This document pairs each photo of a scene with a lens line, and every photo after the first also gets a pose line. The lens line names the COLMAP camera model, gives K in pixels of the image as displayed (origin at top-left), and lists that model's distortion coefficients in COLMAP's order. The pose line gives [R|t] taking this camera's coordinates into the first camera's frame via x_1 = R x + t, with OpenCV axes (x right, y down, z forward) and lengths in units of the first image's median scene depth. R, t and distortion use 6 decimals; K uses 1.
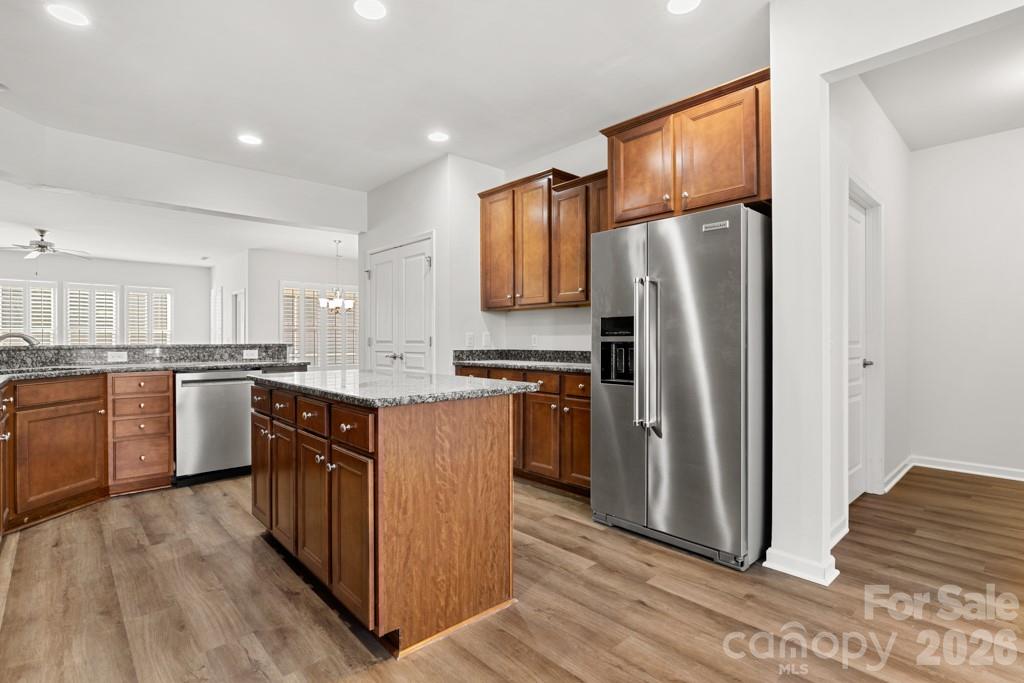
lens RADIAL K [[488.9, 0, 512.2], [0, 488.9, 342.6], [0, 0, 1]] dist [-0.005572, 0.001275]
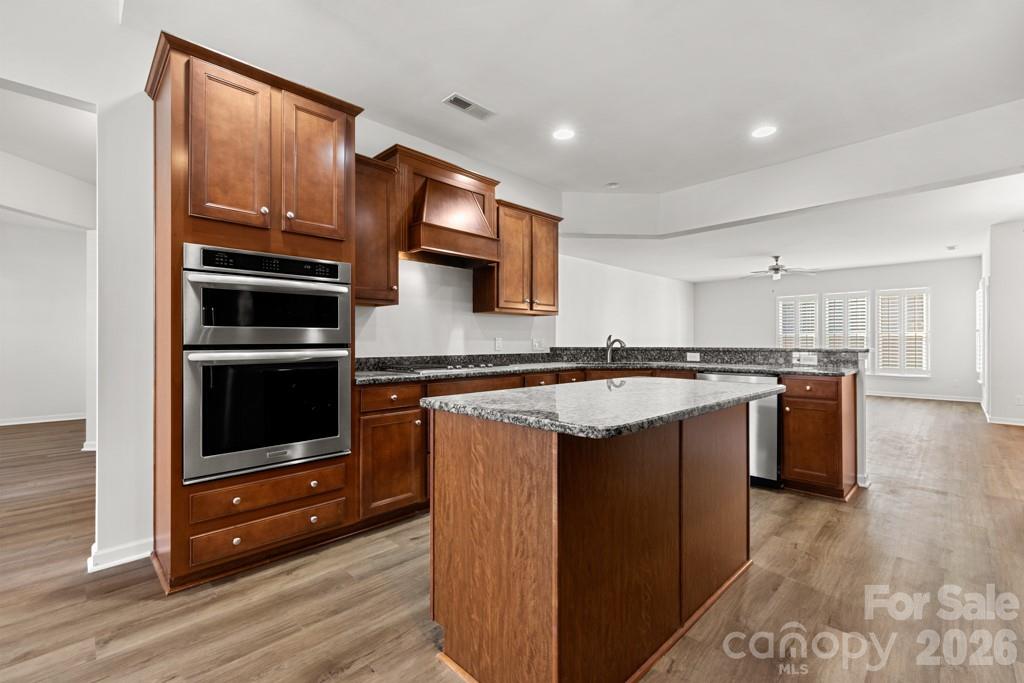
lens RADIAL K [[444.9, 0, 510.9], [0, 444.9, 342.7], [0, 0, 1]] dist [0.004184, -0.000610]
pose [[0.033649, 0.001972, -0.999432, 0.485718], [-0.006076, 0.999980, 0.001768, -0.010108], [0.999415, 0.006013, 0.033661, 0.764518]]
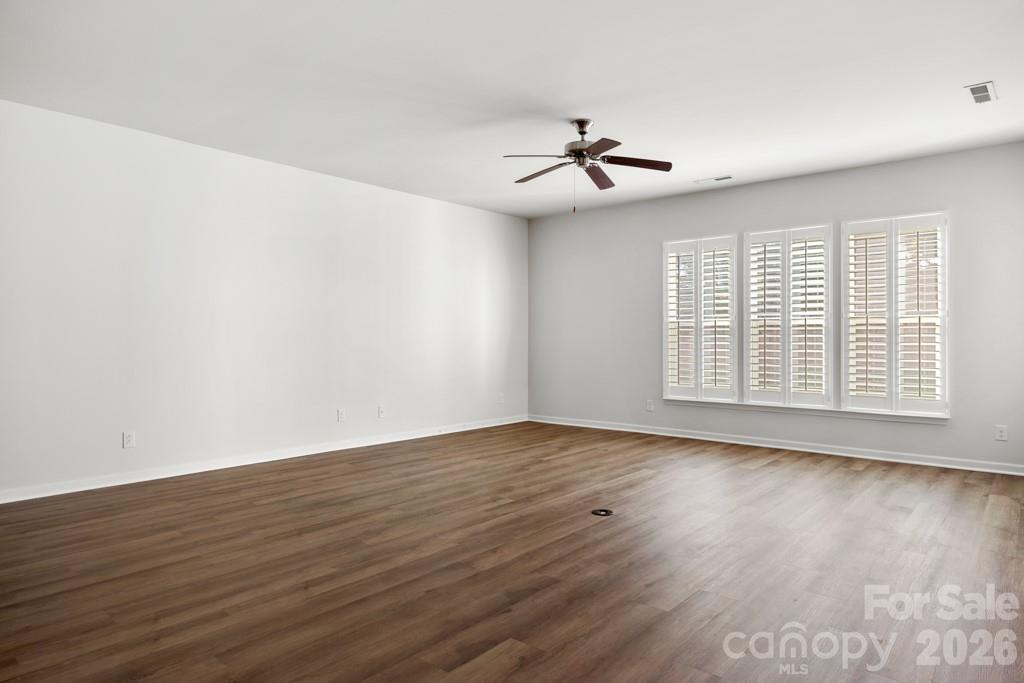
lens RADIAL K [[622.6, 0, 510.2], [0, 622.6, 342.5], [0, 0, 1]] dist [-0.002872, -0.001083]
pose [[0.111349, 0.006631, -0.993759, -0.934508], [-0.007054, 0.999958, 0.005882, -0.013082], [0.993756, 0.006355, 0.111391, 2.417896]]
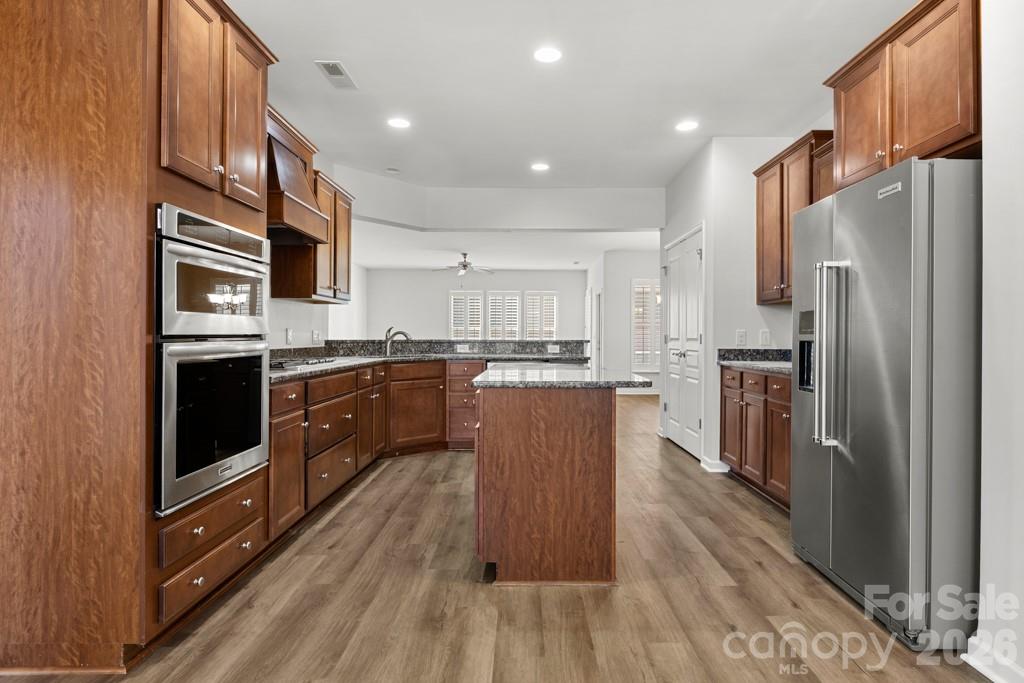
lens RADIAL K [[557.1, 0, 541.1], [0, 557.1, 338.6], [0, 0, 1]] dist [0.000368, 0.002295]
pose [[0.750511, 0.006986, -0.660822, 0.564940], [-0.008896, 0.999960, 0.000467, -0.001868], [0.660799, 0.005528, 0.750543, -0.014747]]
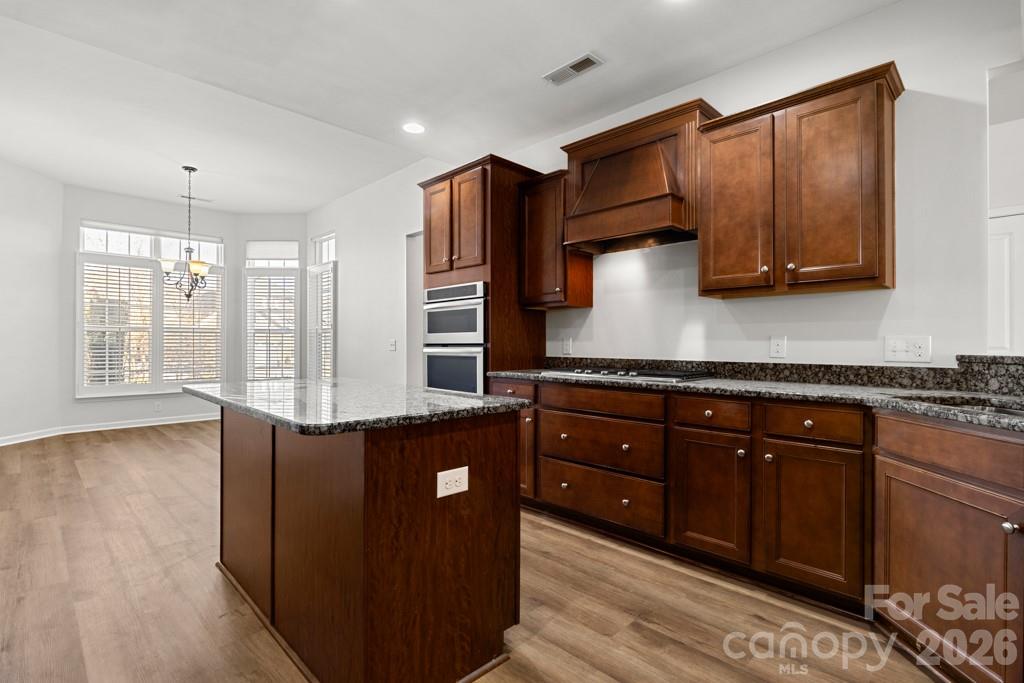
lens RADIAL K [[488.9, 0, 506.4], [0, 488.9, 338.8], [0, 0, 1]] dist [-0.005572, 0.001275]
pose [[-0.999707, -0.002769, -0.024037, -0.552630], [-0.002696, 0.999992, -0.003087, -0.013520], [0.024046, -0.003021, -0.999706, 1.835766]]
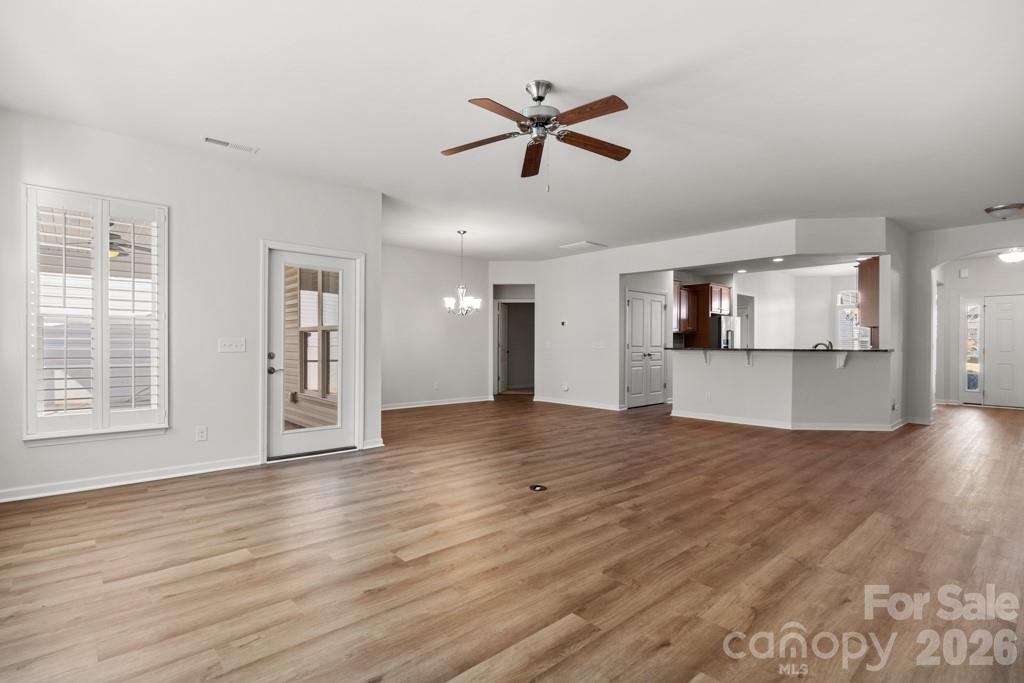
lens RADIAL K [[488.9, 0, 513.1], [0, 488.9, 344.1], [0, 0, 1]] dist [-0.005572, 0.001275]
pose [[0.017435, 0.002975, 0.999844, -3.949762], [0.003054, 0.999991, -0.003029, -0.011092], [-0.999843, 0.003106, 0.017426, 2.874493]]
